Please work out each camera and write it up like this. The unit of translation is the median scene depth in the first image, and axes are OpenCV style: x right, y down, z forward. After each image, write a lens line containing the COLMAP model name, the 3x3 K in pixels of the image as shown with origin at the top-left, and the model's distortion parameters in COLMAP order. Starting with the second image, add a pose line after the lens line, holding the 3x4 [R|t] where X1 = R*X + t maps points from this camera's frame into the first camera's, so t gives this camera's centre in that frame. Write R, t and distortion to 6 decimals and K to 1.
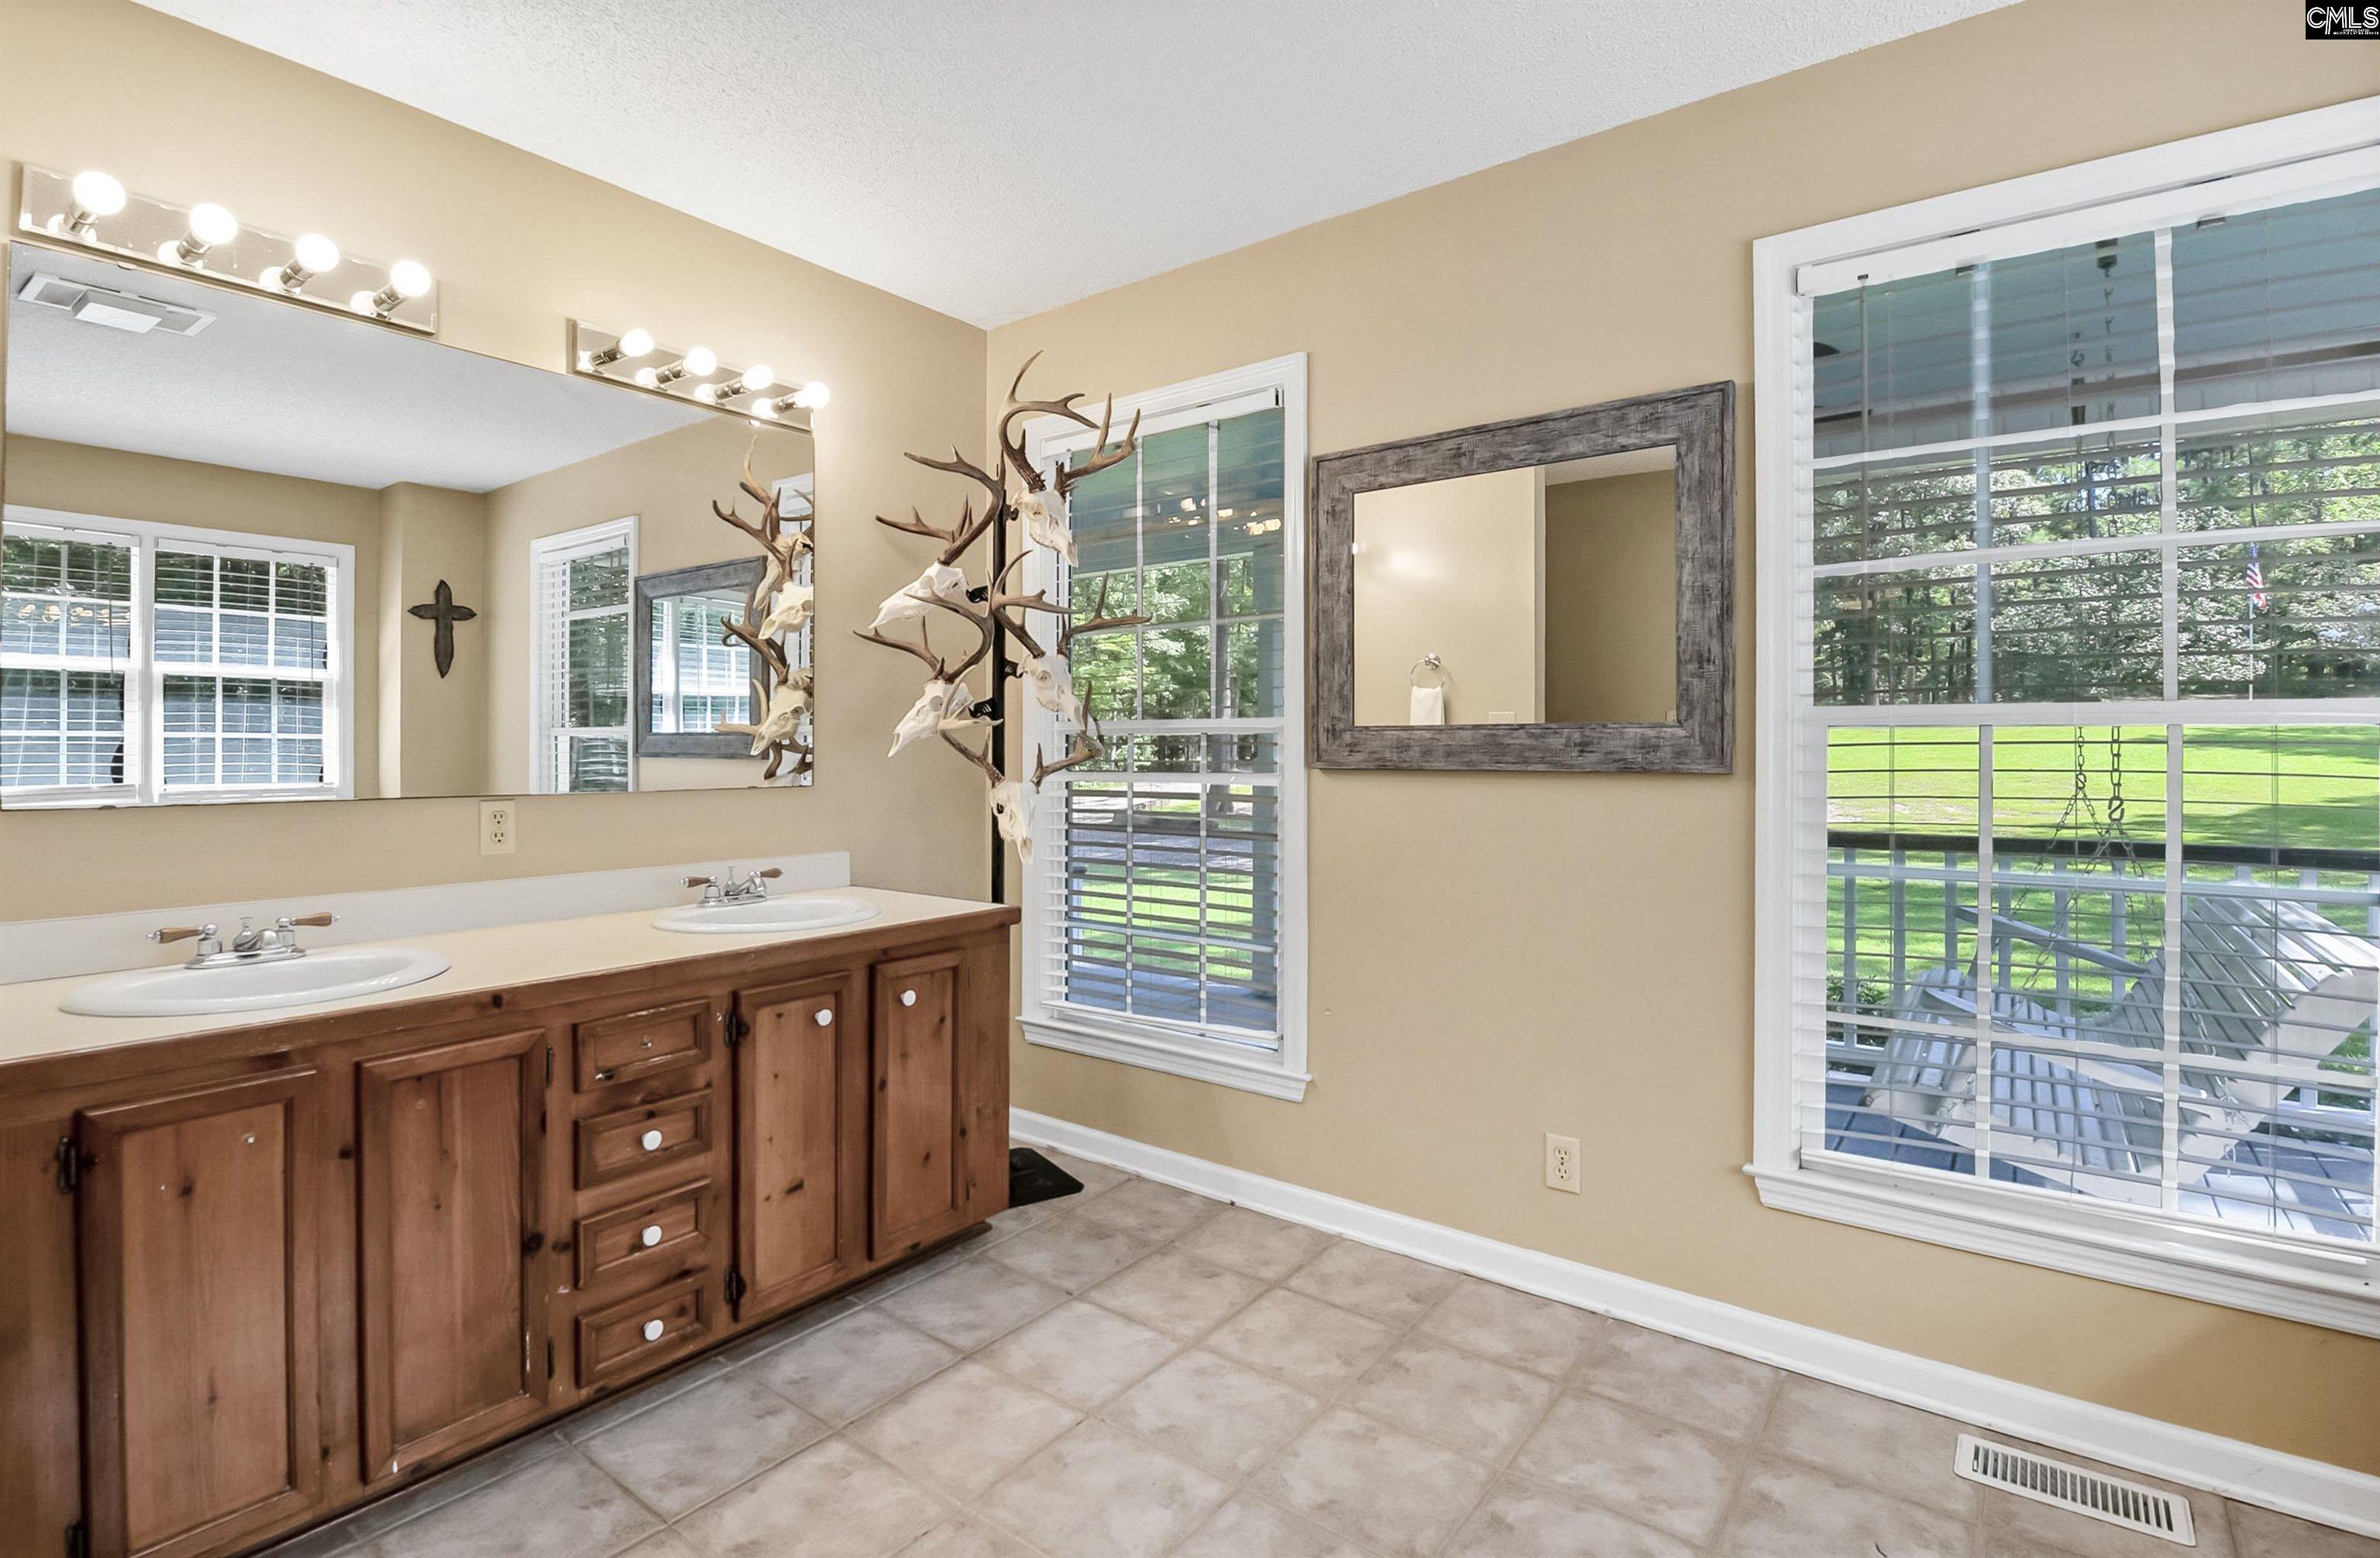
lens RADIAL K [[1090.4, 0, 1131.3], [0, 1090.4, 746.8], [0, 0, 1]] dist [-0.015614, -0.001832]
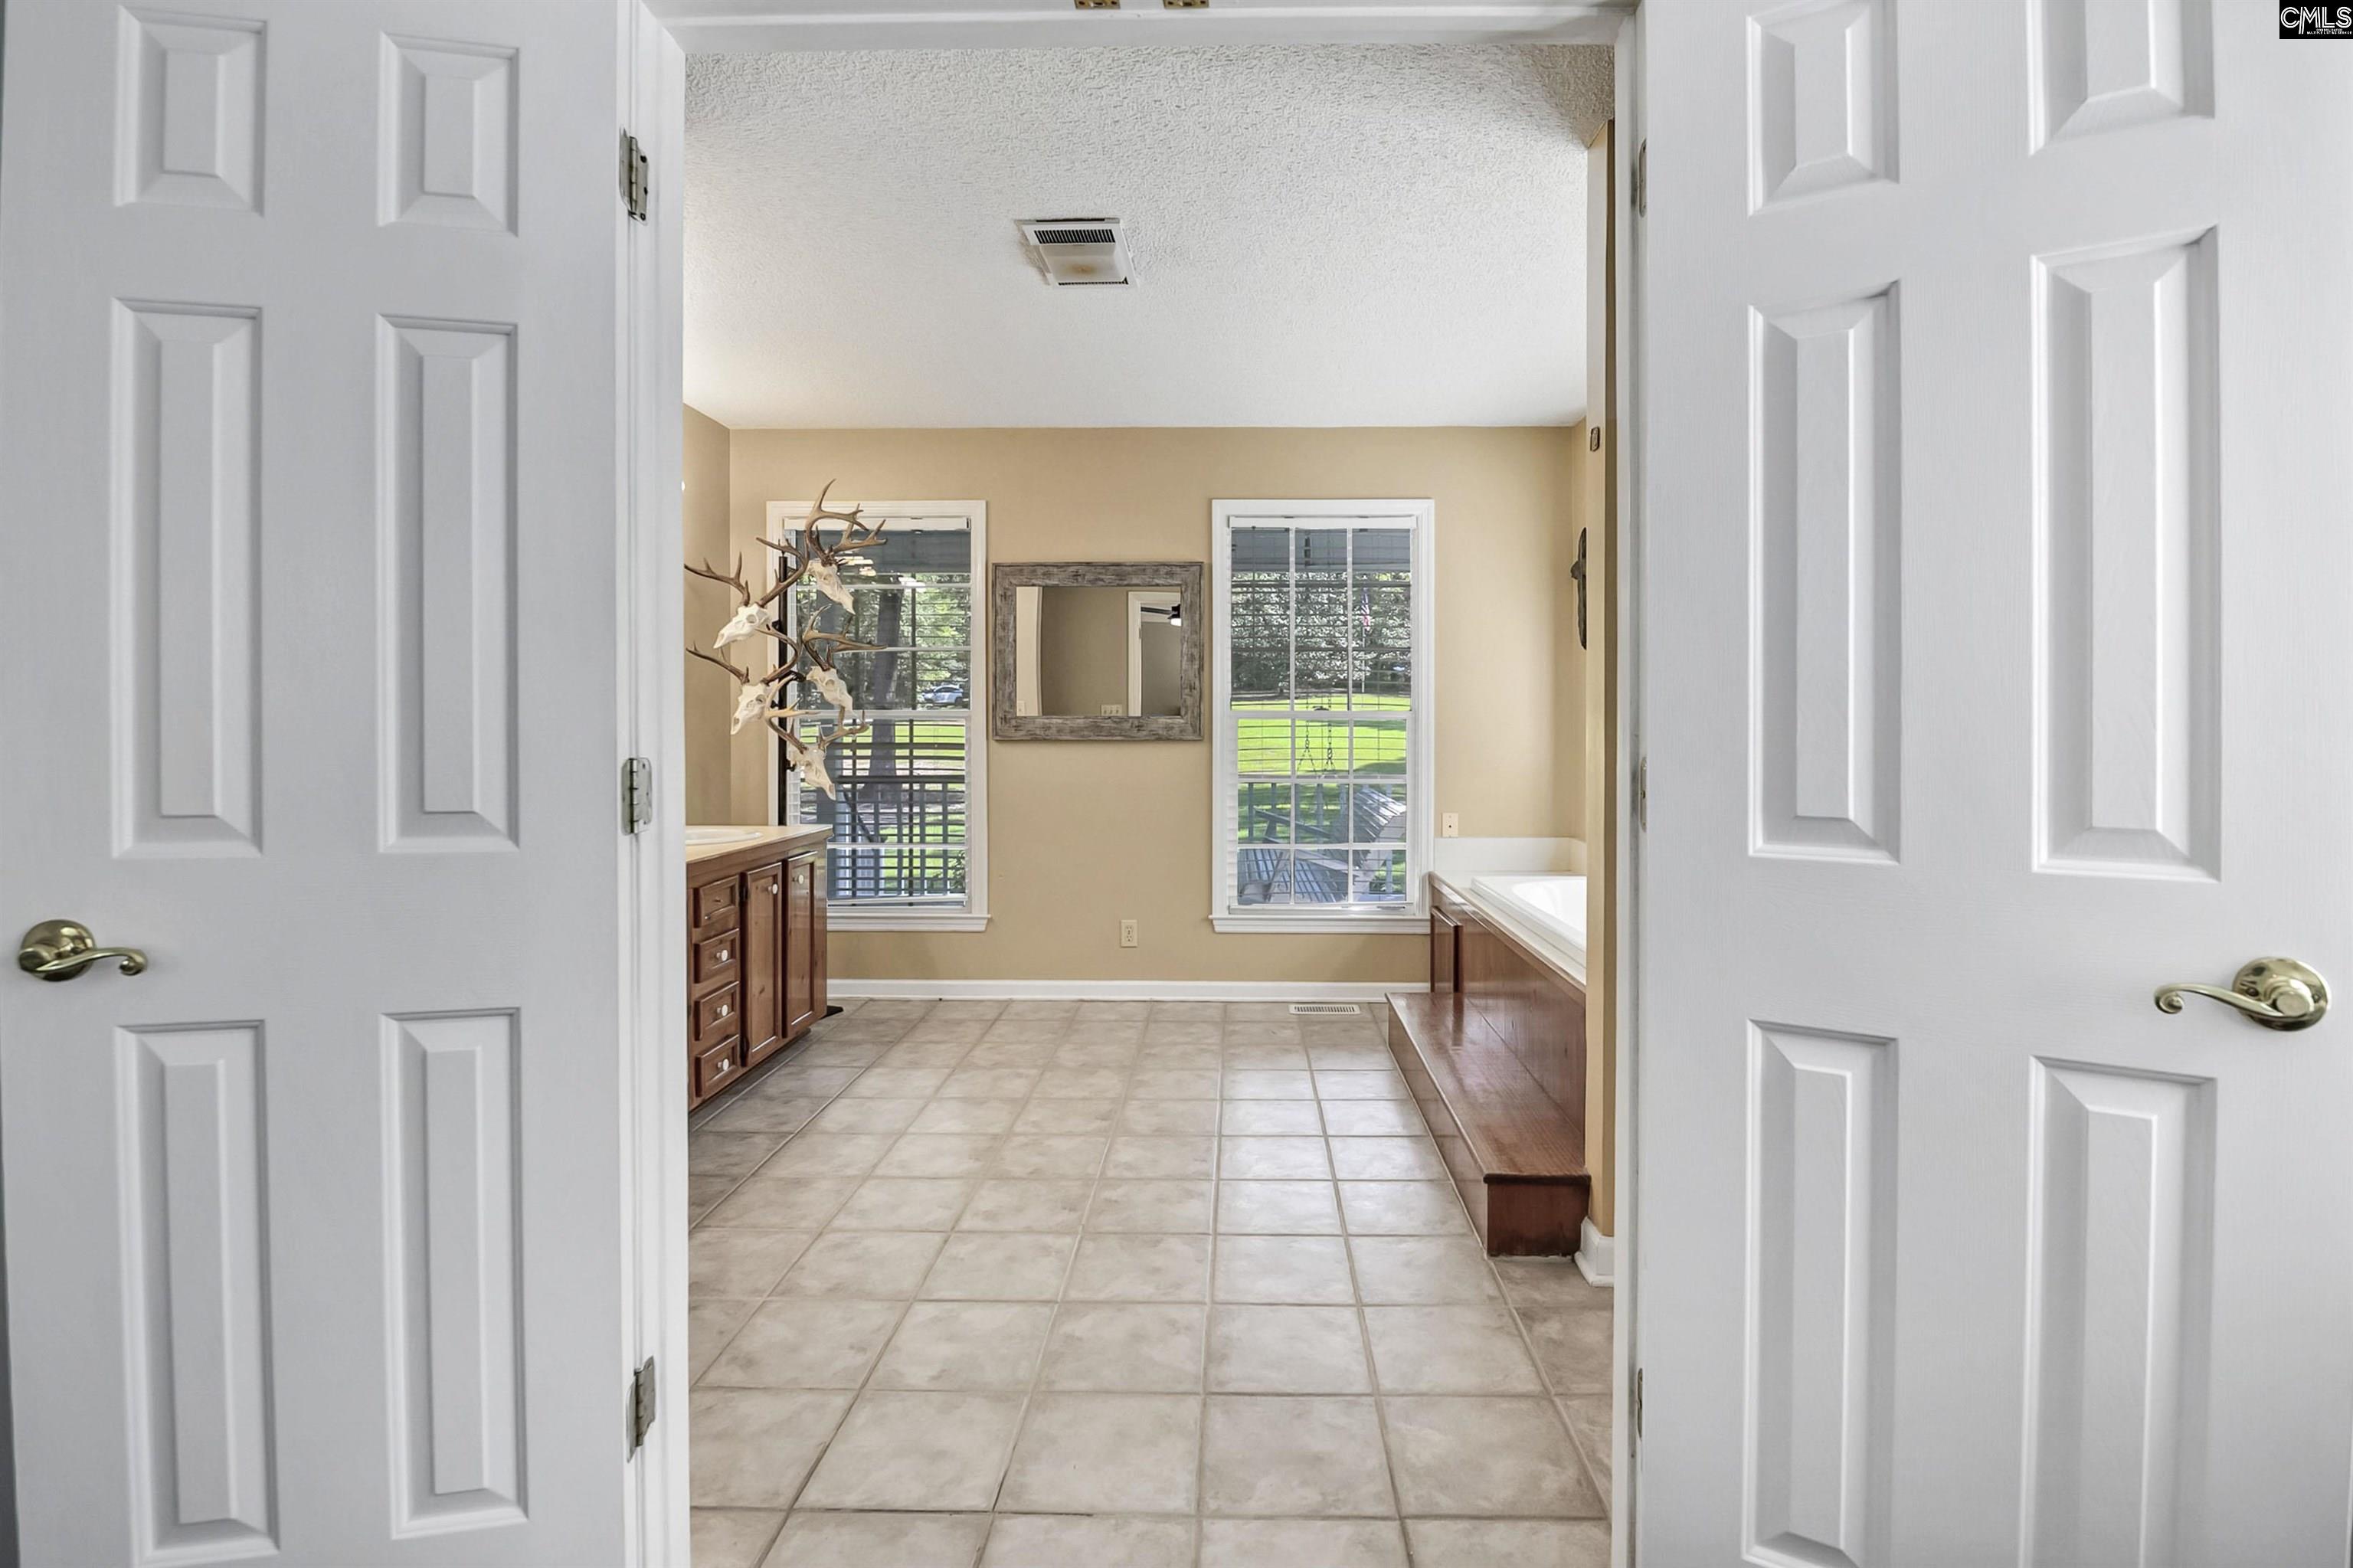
lens RADIAL K [[1063.0, 0, 1206.5], [0, 1063.0, 735.4], [0, 0, 1]] dist [-0.021897, -0.000826]
pose [[0.788499, -0.004190, 0.615022, -0.754207], [-0.000471, 0.999972, 0.007417, -0.000588], [-0.615036, -0.006138, 0.788475, -0.693728]]
